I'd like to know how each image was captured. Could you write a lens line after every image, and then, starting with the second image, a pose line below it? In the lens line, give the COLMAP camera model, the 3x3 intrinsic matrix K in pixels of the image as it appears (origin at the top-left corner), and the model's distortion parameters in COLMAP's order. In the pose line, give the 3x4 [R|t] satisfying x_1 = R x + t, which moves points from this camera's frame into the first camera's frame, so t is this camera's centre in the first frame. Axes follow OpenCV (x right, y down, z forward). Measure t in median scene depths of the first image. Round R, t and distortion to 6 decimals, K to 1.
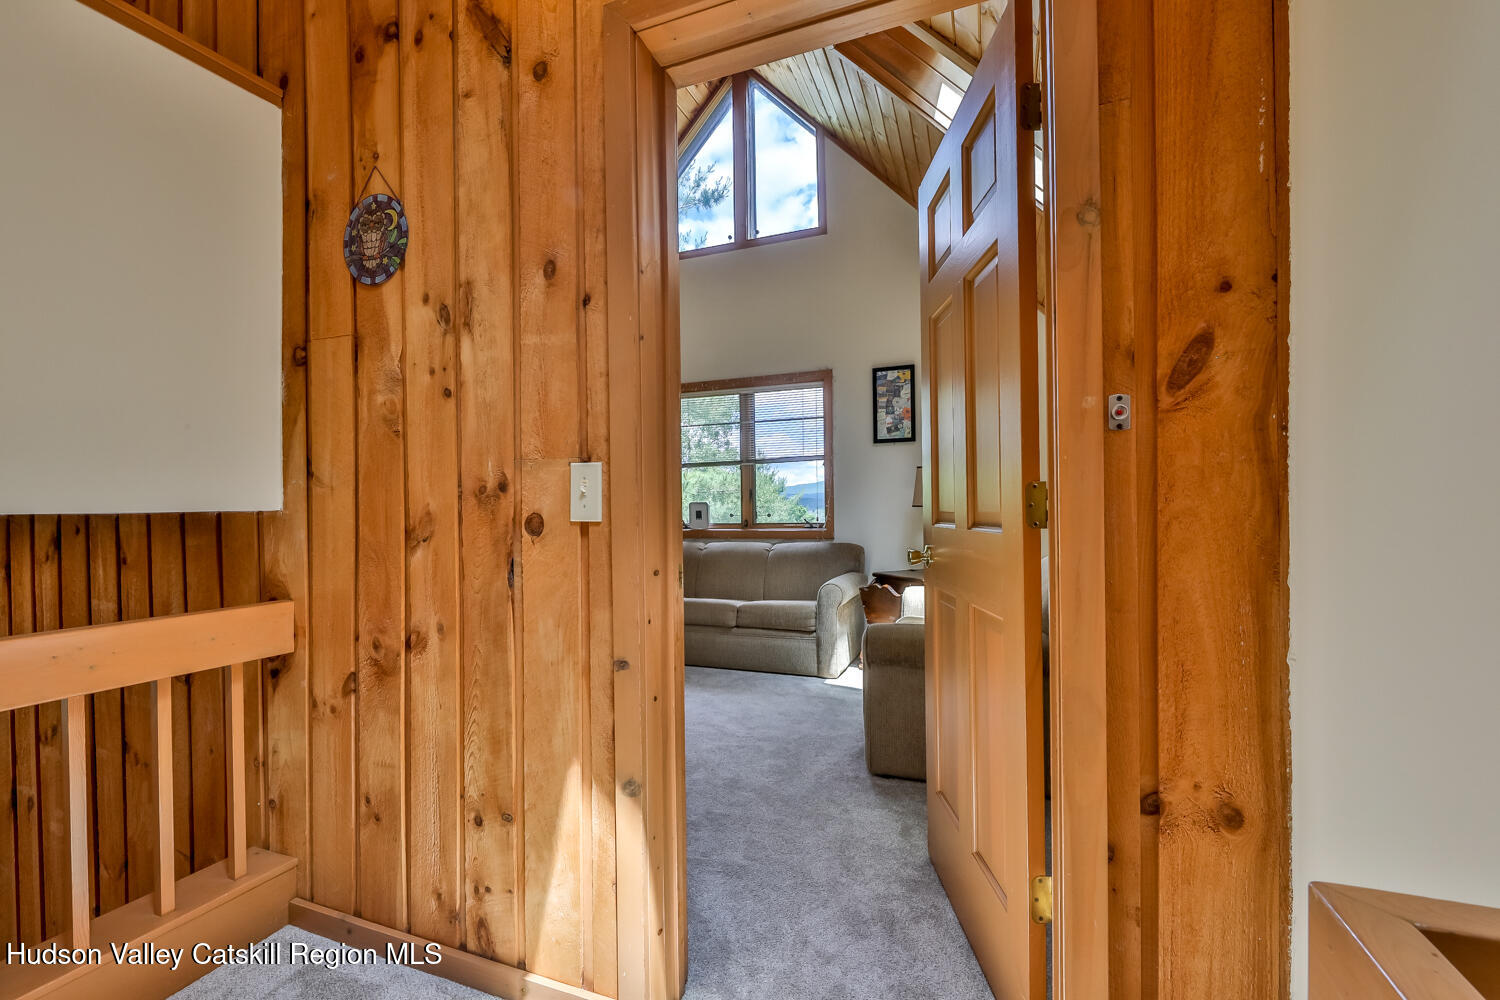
lens RADIAL K [[658.9, 0, 752.1], [0, 658.9, 490.6], [0, 0, 1]] dist [-0.000349, -0.000610]
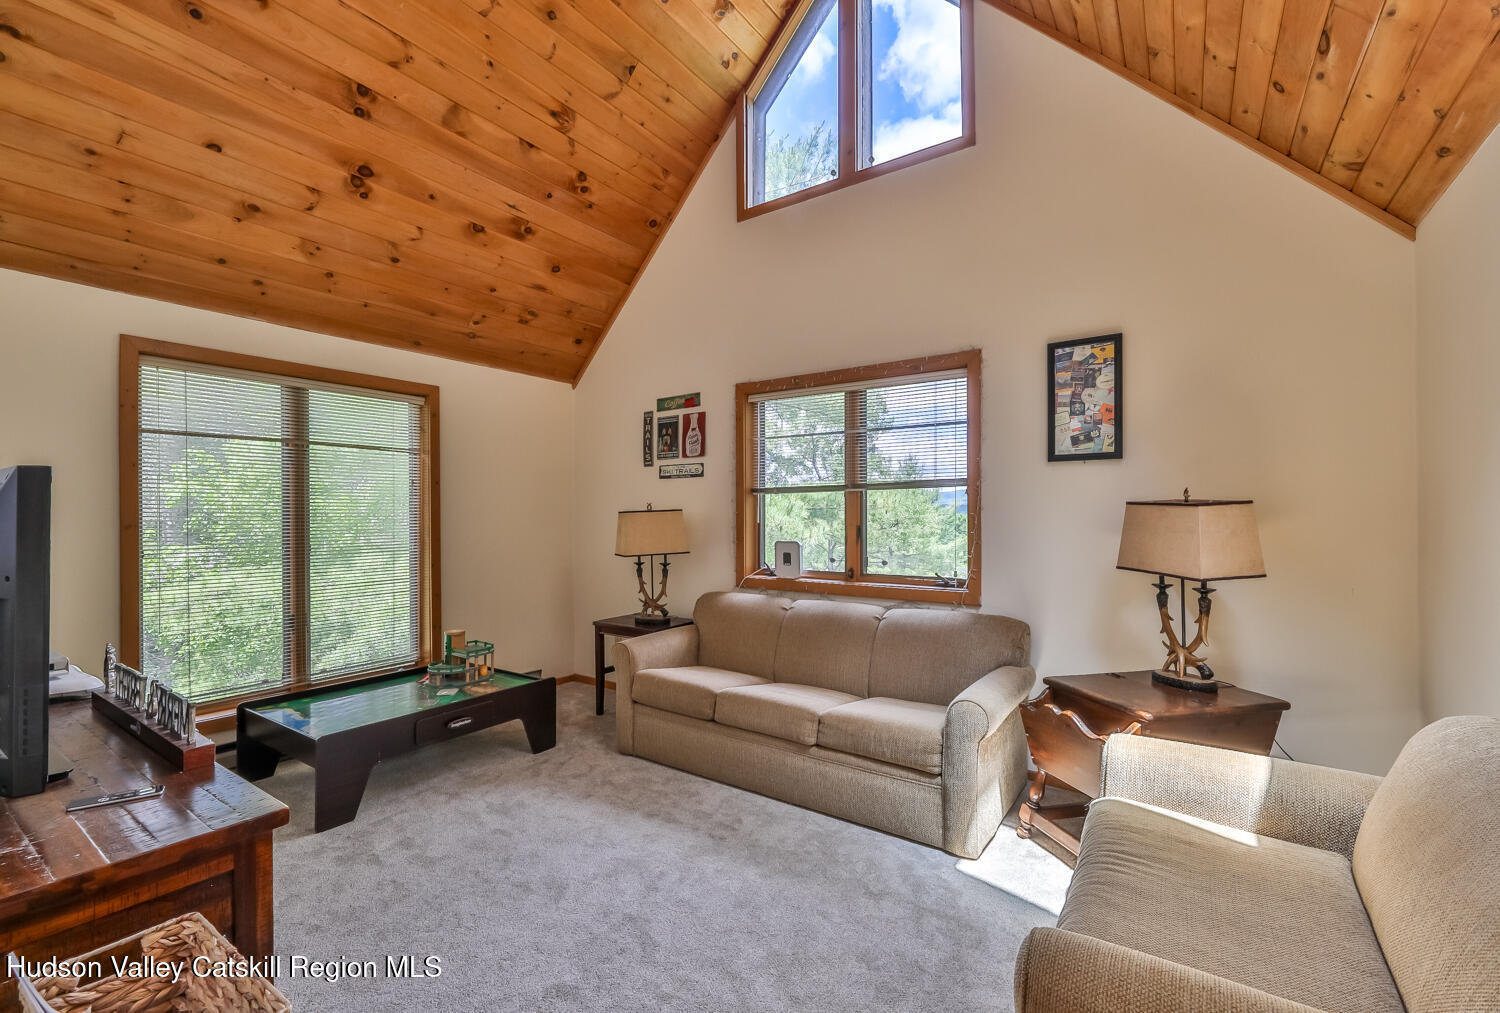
lens RADIAL K [[634.4, 0, 744.0], [0, 634.4, 501.0], [0, 0, 1]] dist [0.000924, -0.000178]
pose [[0.966338, 0.010871, -0.257046, 0.058091], [-0.006951, 0.999845, 0.016155, -0.041342], [0.257182, -0.013825, 0.966264, 0.328717]]
